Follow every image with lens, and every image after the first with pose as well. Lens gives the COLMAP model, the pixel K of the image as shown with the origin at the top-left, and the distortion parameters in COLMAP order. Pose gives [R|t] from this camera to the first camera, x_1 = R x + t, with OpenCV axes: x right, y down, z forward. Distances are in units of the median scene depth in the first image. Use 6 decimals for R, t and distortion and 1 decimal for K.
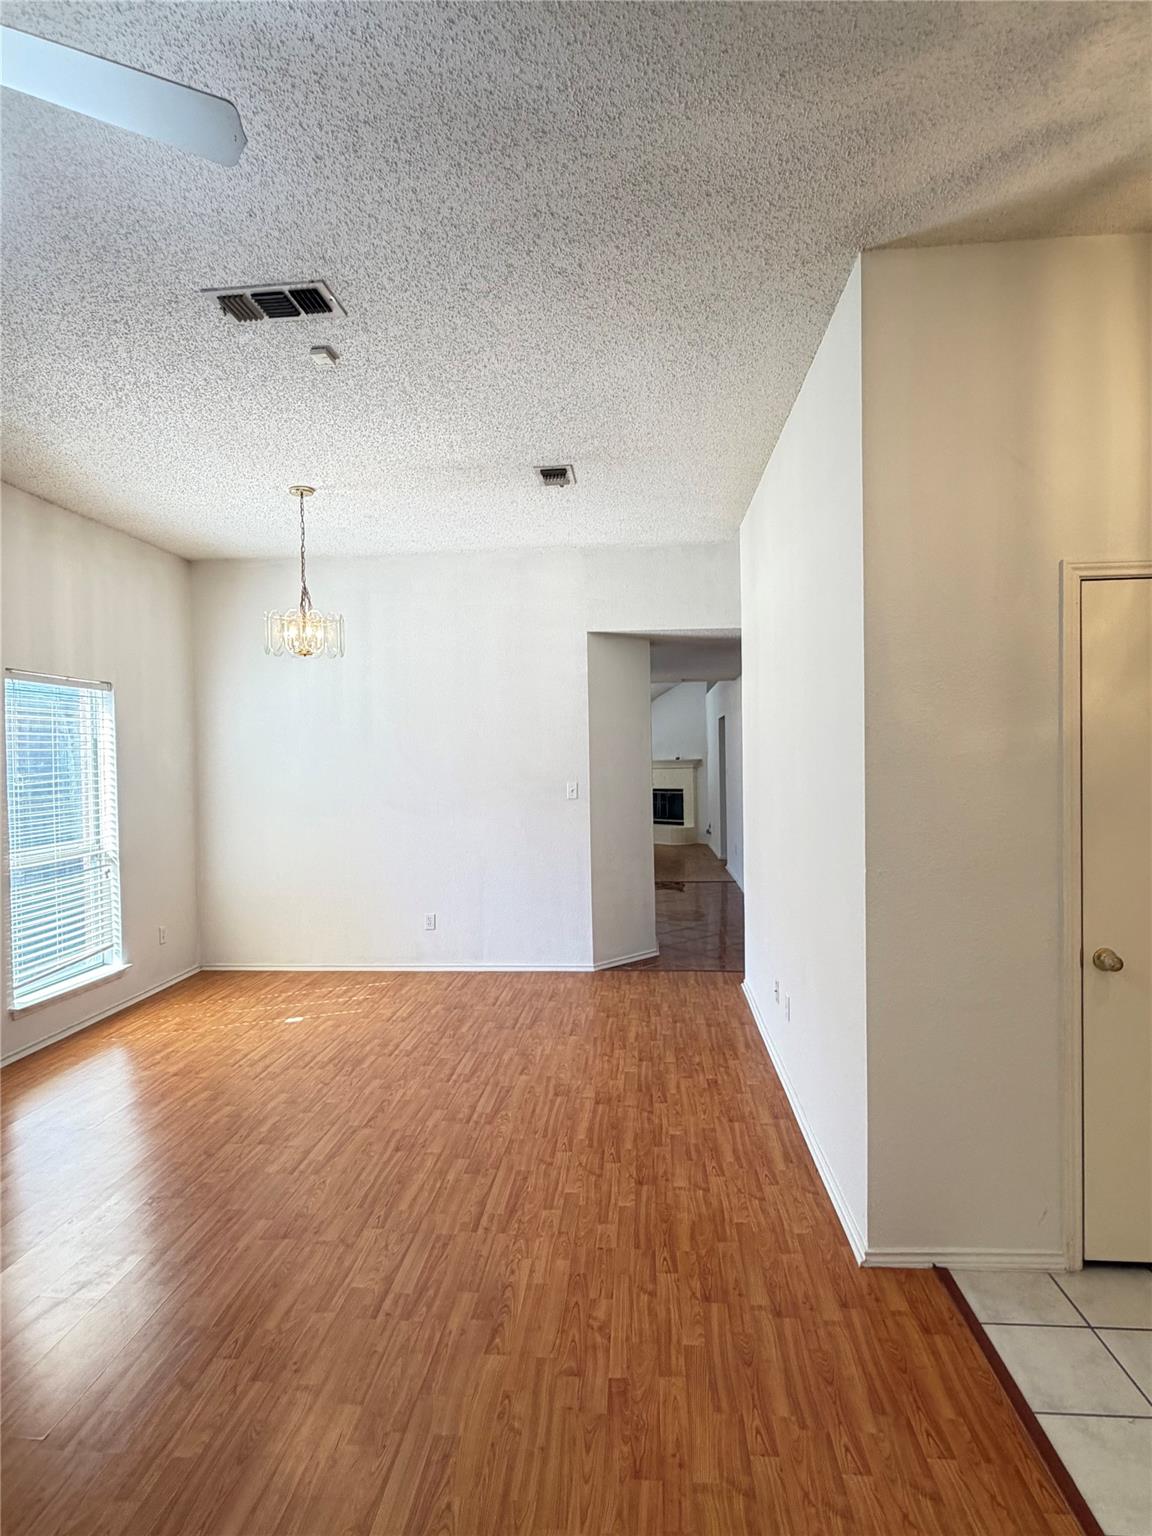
lens RADIAL K [[825.8, 0, 578.6], [0, 825.8, 768.9], [0, 0, 1]] dist [-0.001322, -0.000678]
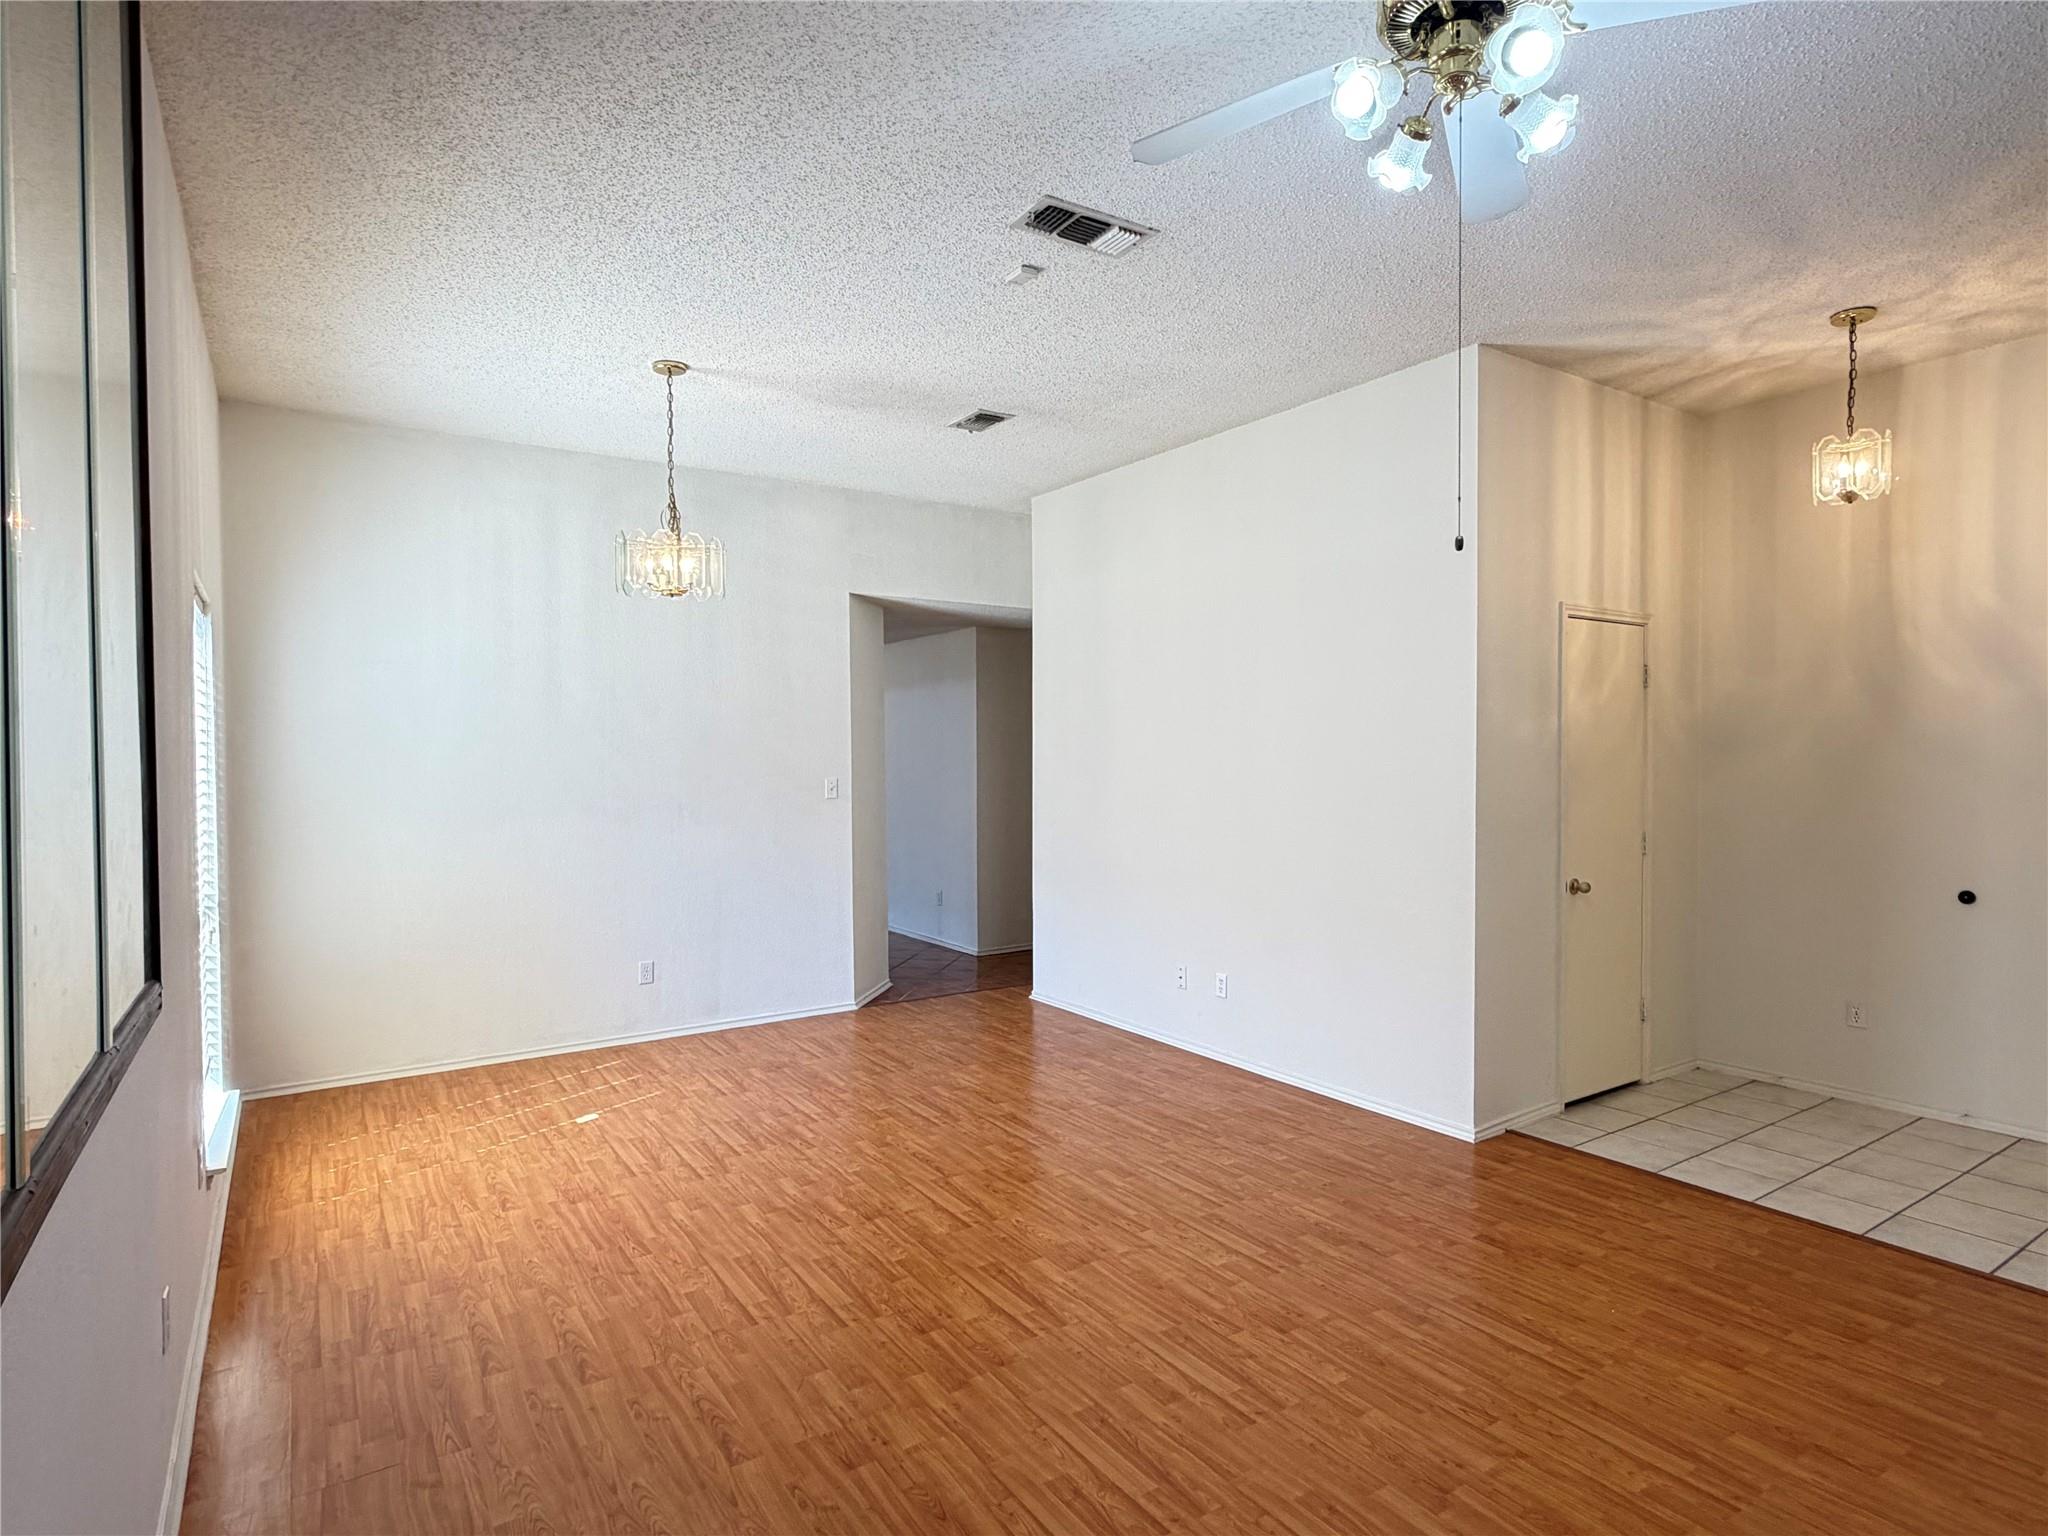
lens RADIAL K [[1101.1, 0, 1026.9], [0, 1101.1, 773.8], [0, 0, 1]] dist [-0.001322, -0.000678]
pose [[0.784124, -0.000564, 0.620604, -0.729324], [0.003731, 0.999986, -0.003804, 0.024217], [-0.620593, 0.005298, 0.784115, 0.059086]]
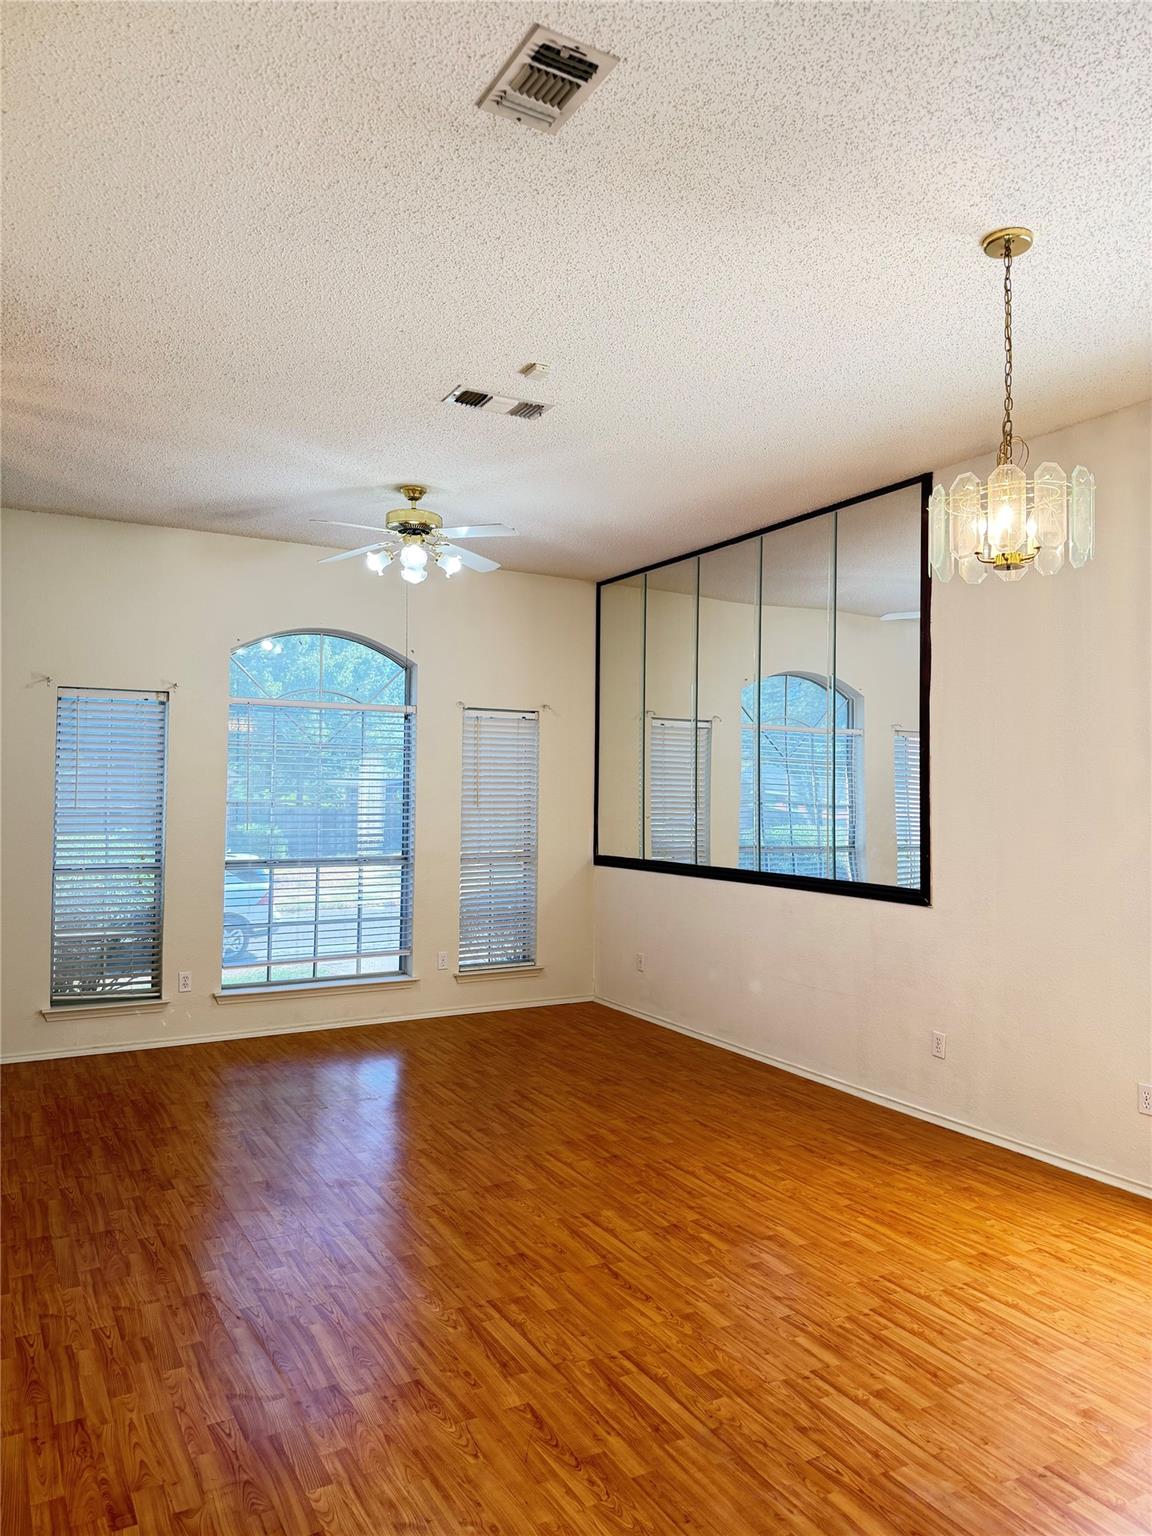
lens RADIAL K [[1080.3, 0, 576.0], [0, 1080.3, 768.0], [0, 0, 1]] dist [0.026165, -0.049388]
pose [[-0.830718, -0.005860, -0.556663, 0.260748], [-0.004765, 0.999983, -0.003417, -0.014815], [0.556673, -0.000186, -0.830731, 1.485496]]
